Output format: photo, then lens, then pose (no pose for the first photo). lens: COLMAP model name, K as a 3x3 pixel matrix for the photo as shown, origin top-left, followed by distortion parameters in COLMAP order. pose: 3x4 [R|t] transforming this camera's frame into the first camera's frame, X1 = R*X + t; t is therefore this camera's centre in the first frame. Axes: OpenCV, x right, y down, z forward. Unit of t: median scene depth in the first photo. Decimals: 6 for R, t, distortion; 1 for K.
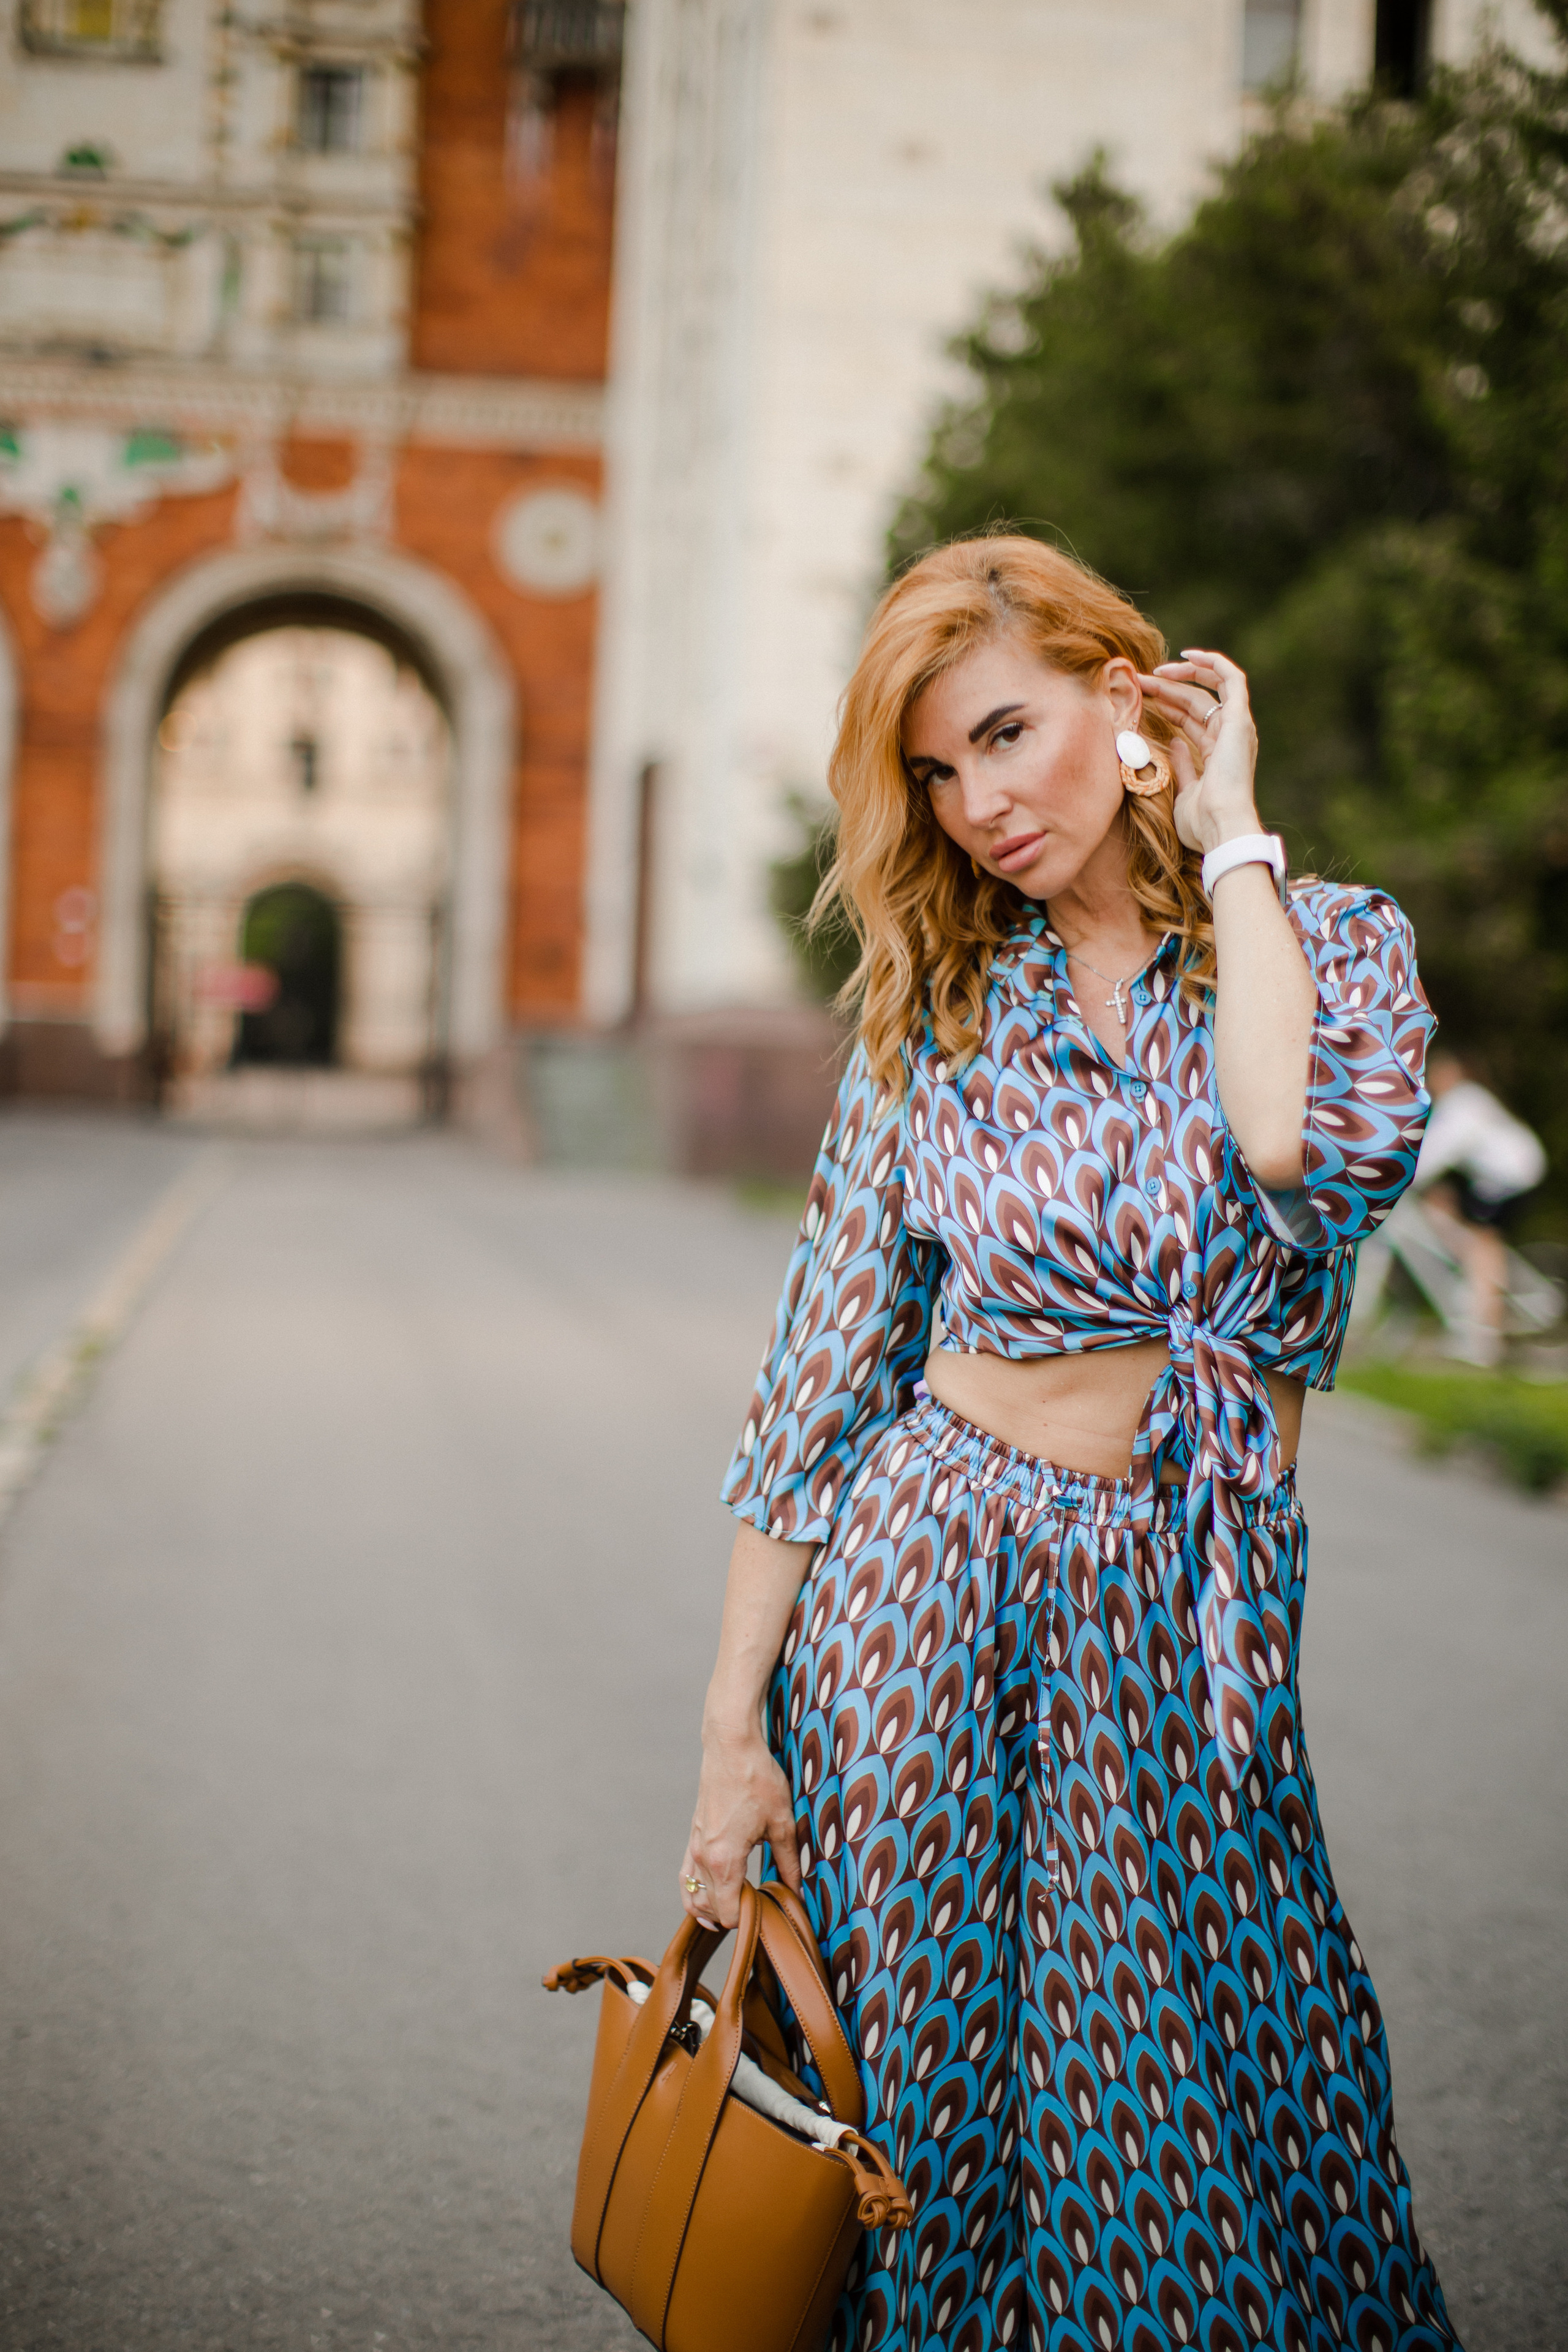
lens RADIAL K [[3454.4, 0, 784.0], [0, 3454.4, 1176.0], [0, 0, 1]] dist [-0.188789, 0.665274]
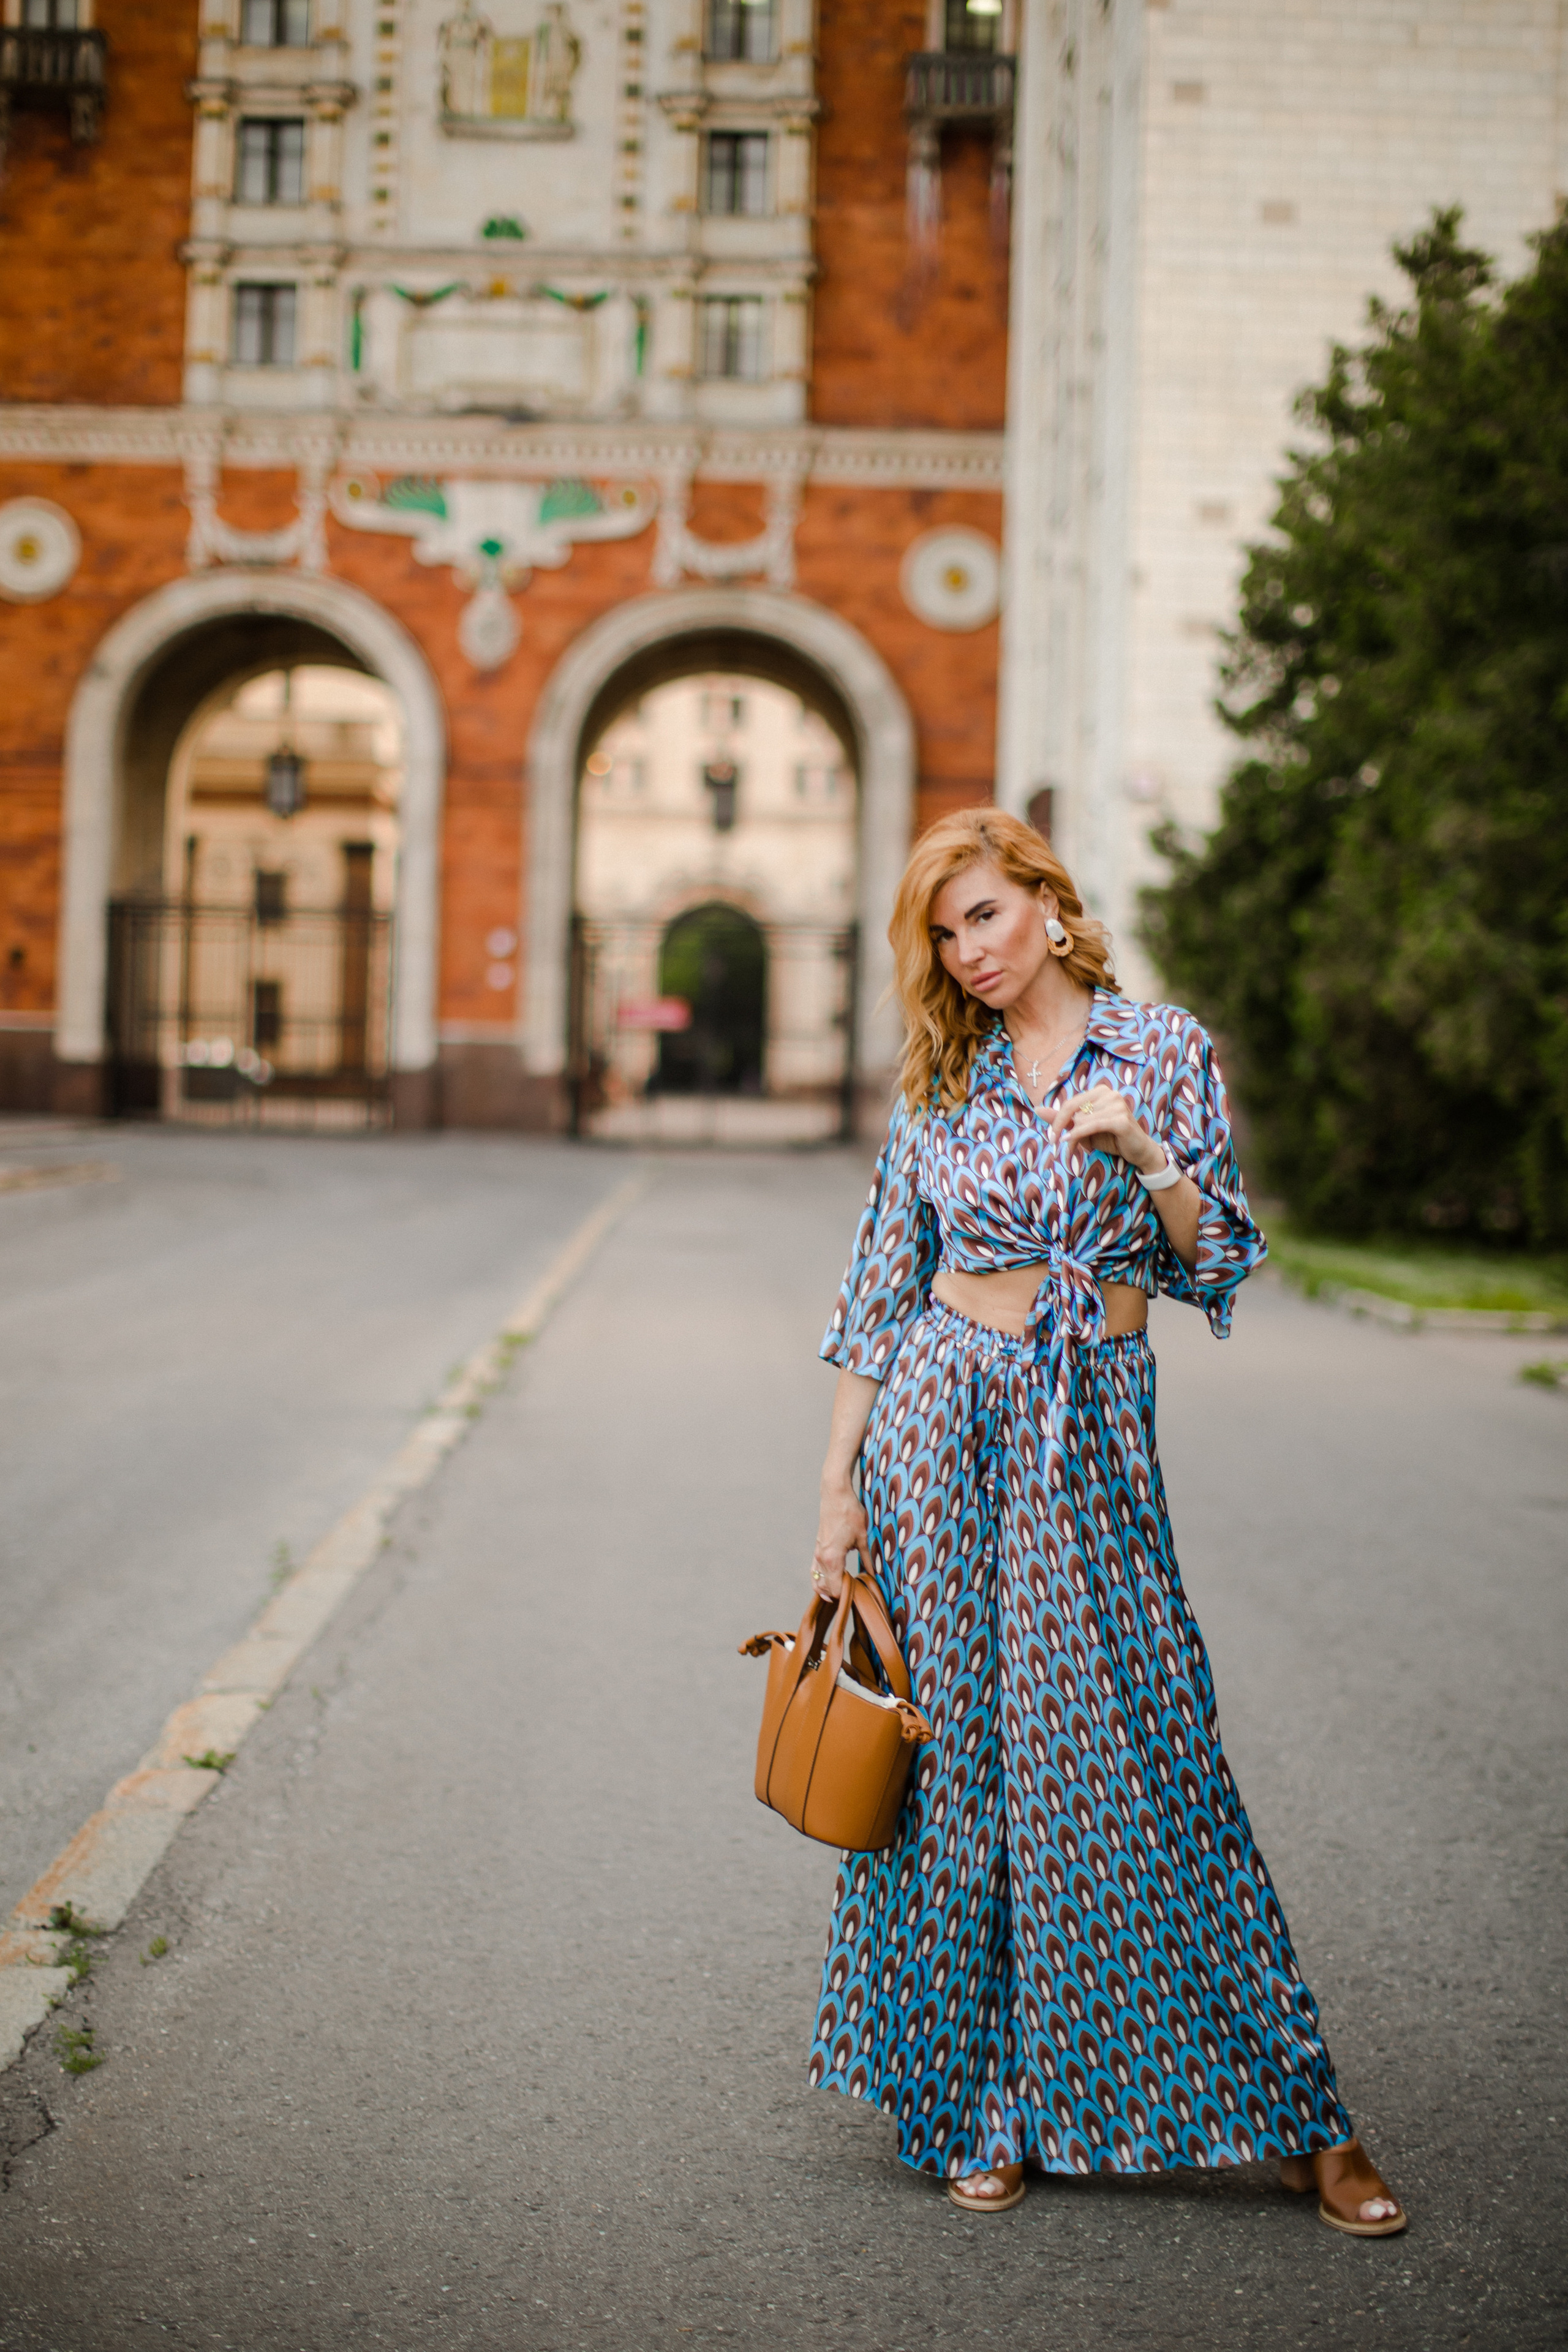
lens RADIAL K [[3454.4, 0, 784.0], [0, 3454.4, 1176.0], [0, 0, 1]] dist [-0.188789, 0.665274]
pose [[0.992289, -0.011096, -0.123447, 0.033405], [0.010428, 0.999927, -0.006060, 0.002567], [0.123505, 0.004726, 0.992333, -0.141718]]
